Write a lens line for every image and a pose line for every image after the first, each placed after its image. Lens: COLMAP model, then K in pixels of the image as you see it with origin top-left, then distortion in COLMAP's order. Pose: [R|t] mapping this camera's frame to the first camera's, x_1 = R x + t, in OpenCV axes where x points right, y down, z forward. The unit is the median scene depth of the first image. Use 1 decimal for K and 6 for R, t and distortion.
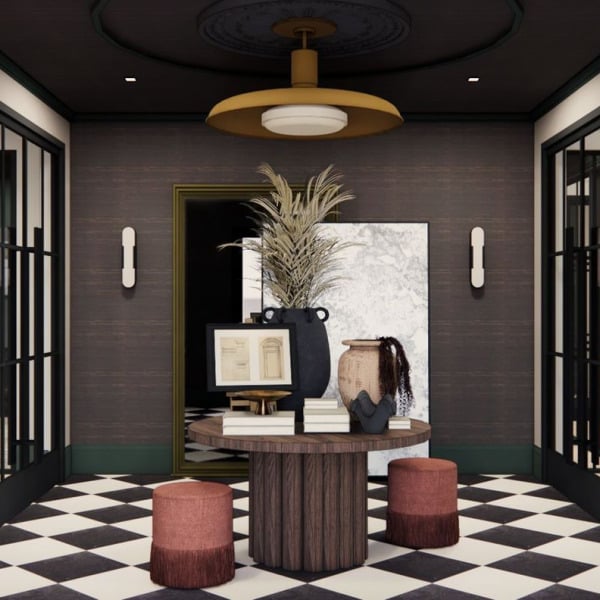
lens RADIAL K [[949.8, 0, 300.0], [0, 949.8, 300.0], [0, 0, 1]] dist [0.001379, -0.110966]
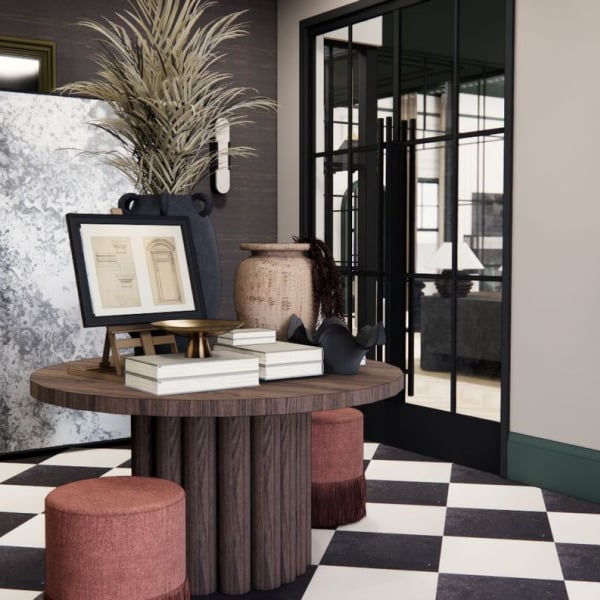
lens RADIAL K [[949.8, 0, 300.0], [0, 949.8, 300.0], [0, 0, 1]] dist [0.001379, -0.110966]
pose [[0.821542, -0.031722, 0.569265, -0.317623], [-0.000709, 0.998393, 0.056658, 0.045080], [-0.570148, -0.046951, 0.820199, 0.428492]]
